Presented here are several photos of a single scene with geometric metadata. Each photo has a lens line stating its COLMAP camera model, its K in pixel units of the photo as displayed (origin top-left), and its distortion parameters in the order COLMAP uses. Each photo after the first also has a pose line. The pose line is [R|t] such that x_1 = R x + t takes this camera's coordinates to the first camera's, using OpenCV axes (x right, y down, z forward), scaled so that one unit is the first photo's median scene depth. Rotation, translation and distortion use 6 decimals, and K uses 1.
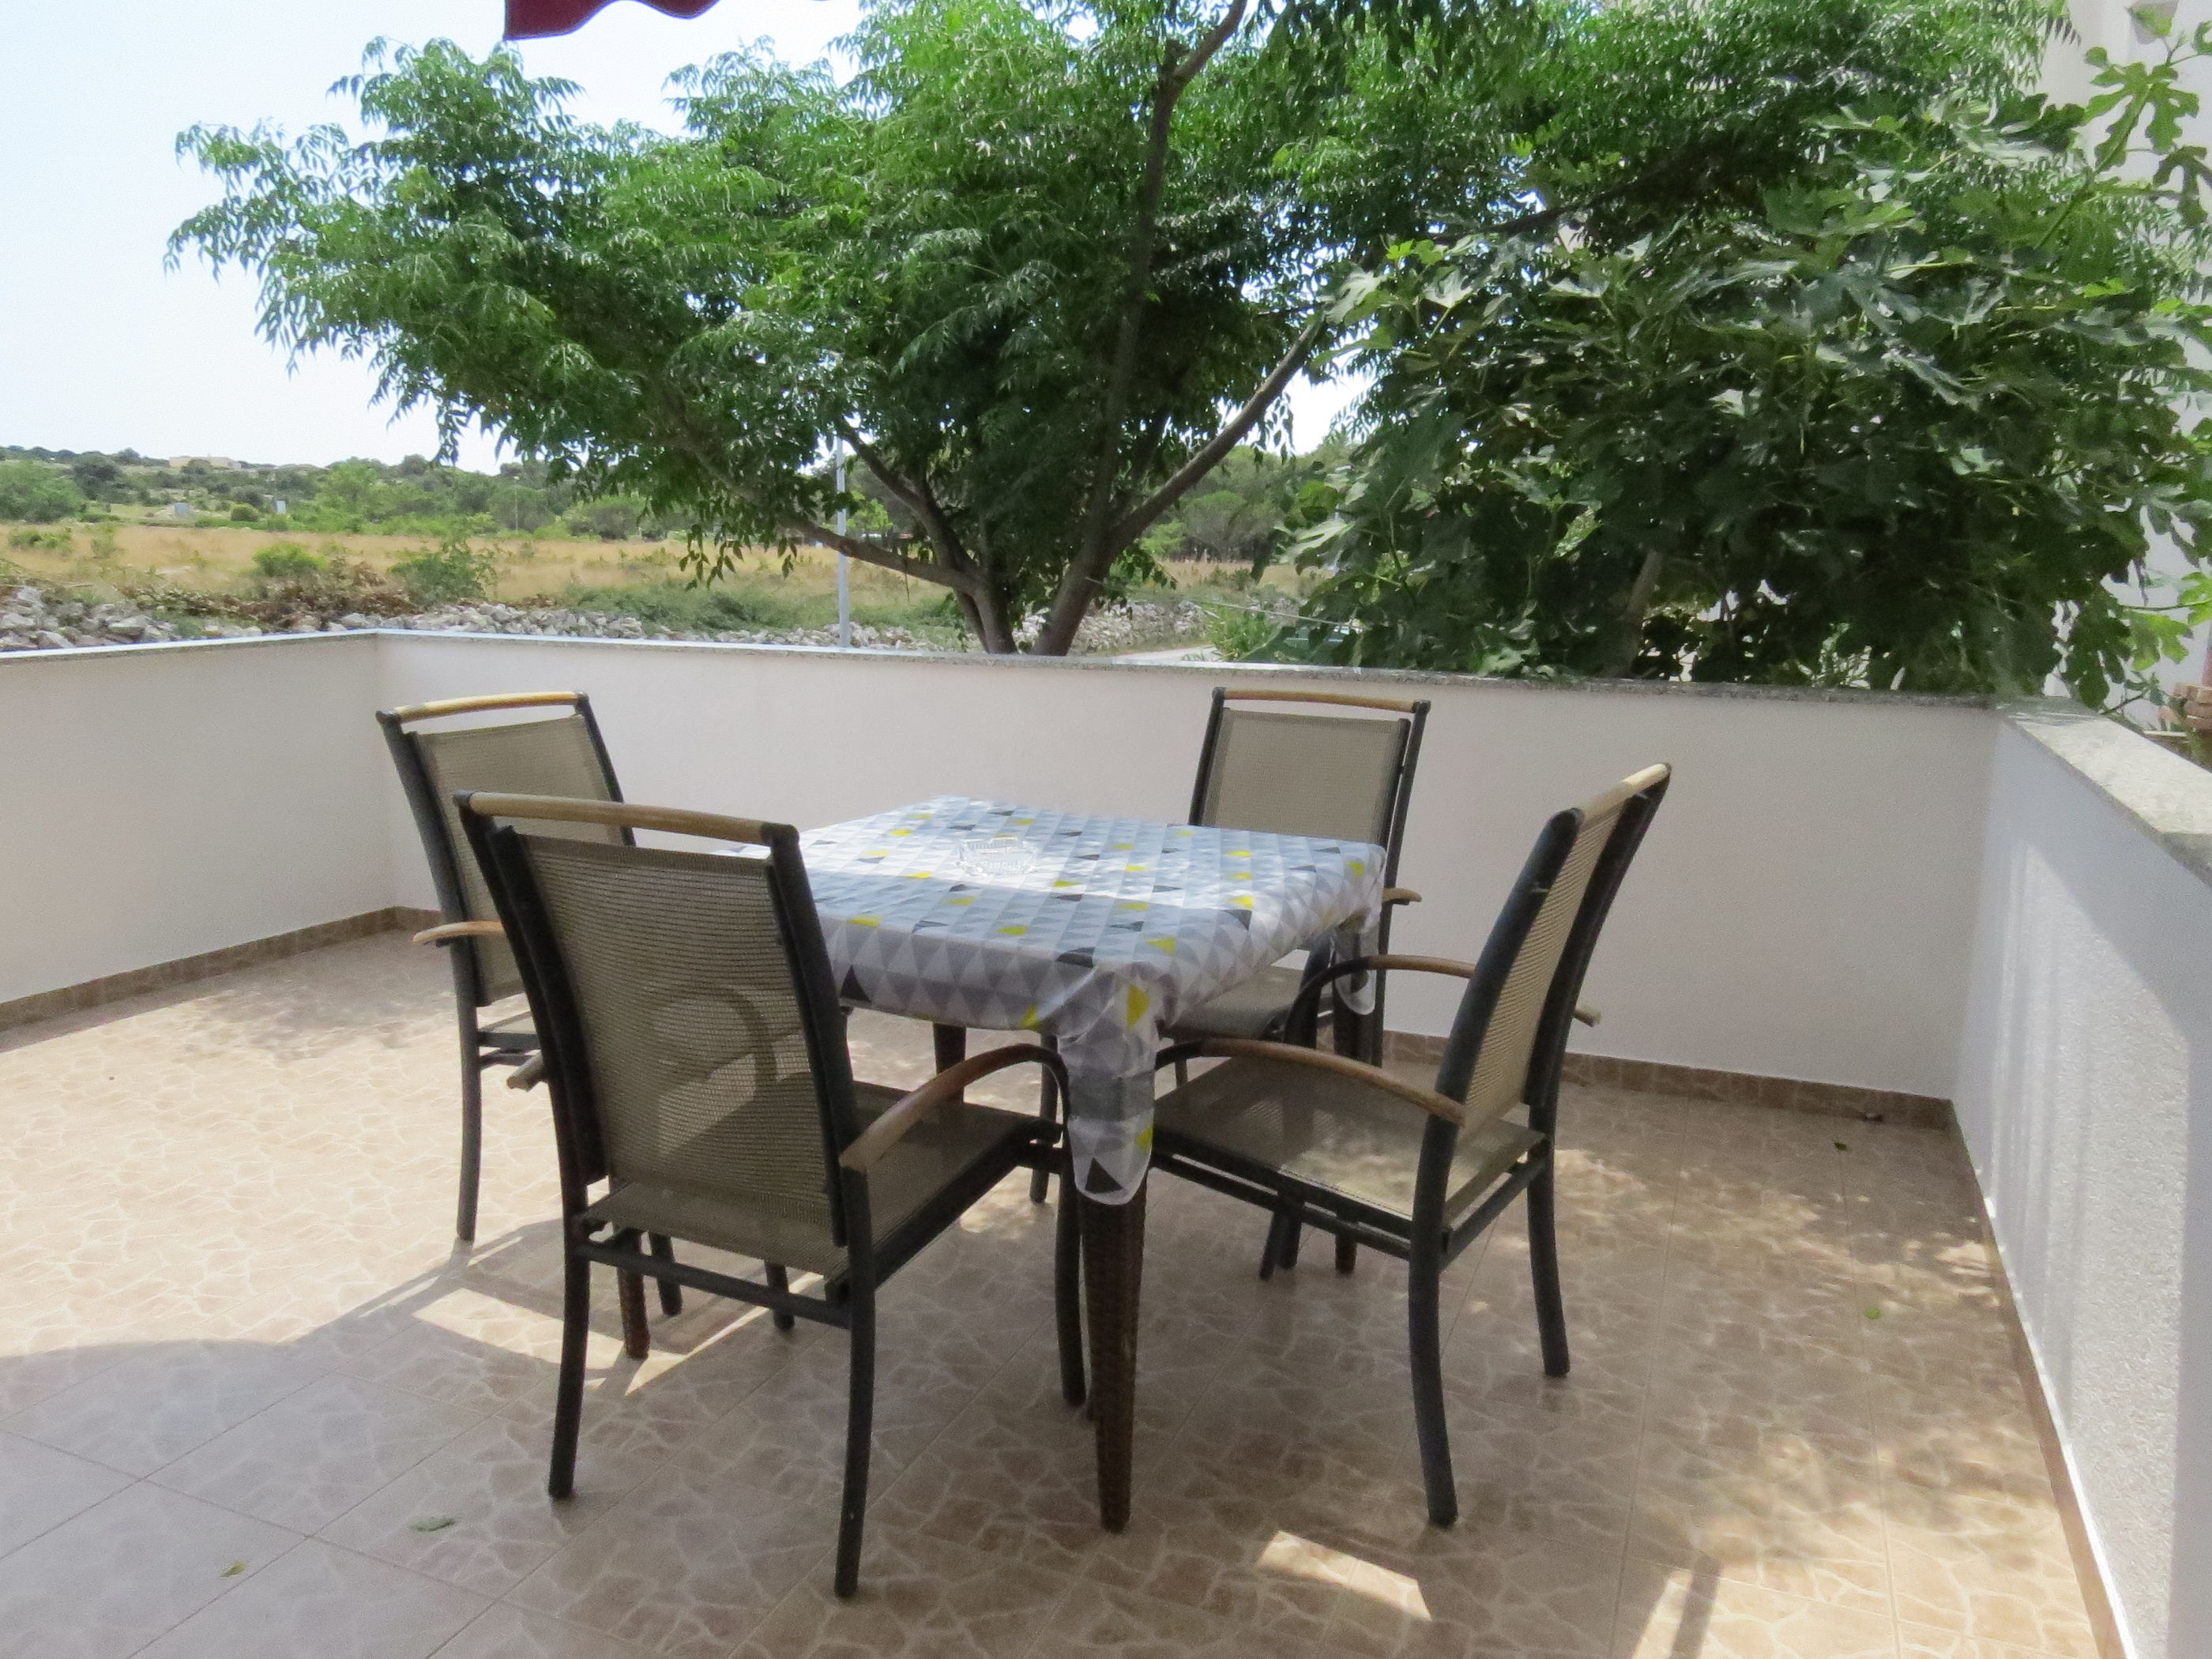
lens RADIAL K [[1575.7, 0, 1090.4], [0, 1575.7, 823.7], [0, 0, 1]] dist [-0.017464, 0.011159]
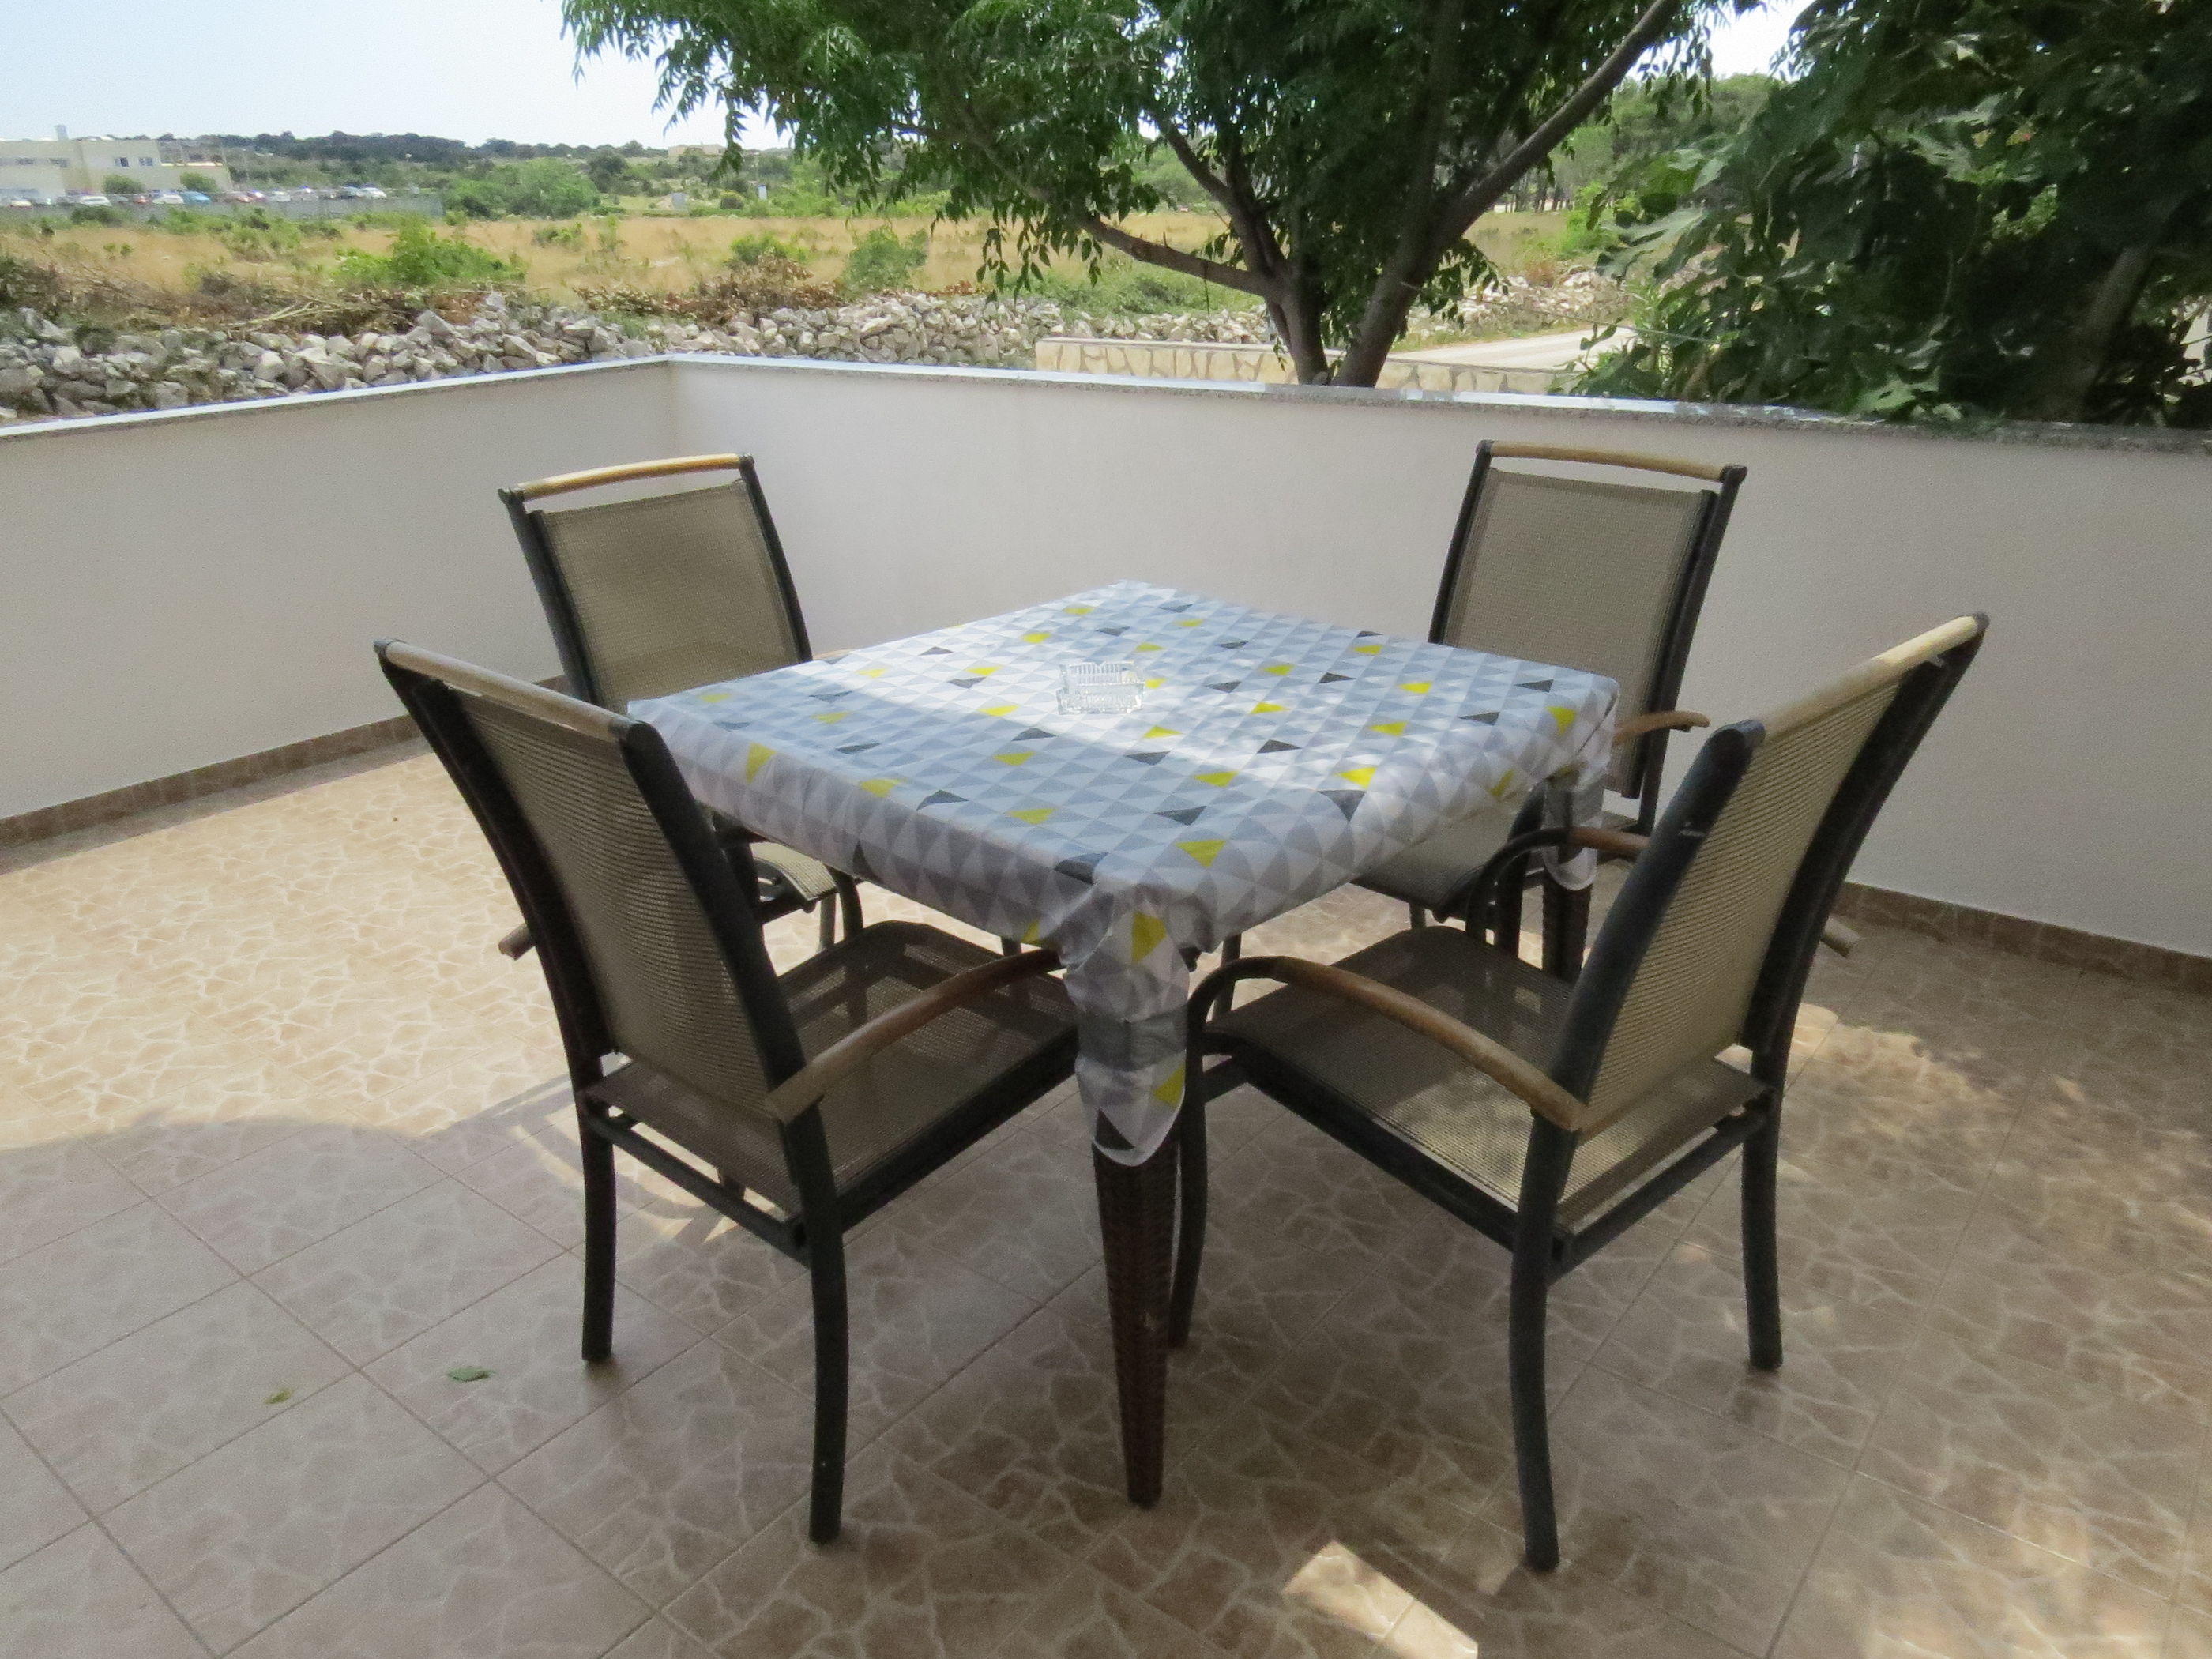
lens RADIAL K [[1567.8, 0, 1106.9], [0, 1567.8, 813.1], [0, 0, 1]] dist [-0.011250, -0.005079]
pose [[0.962444, 0.062036, -0.264299, 0.107497], [-0.009884, 0.980904, 0.194244, -0.048295], [0.271302, -0.184336, 0.944677, 0.136140]]
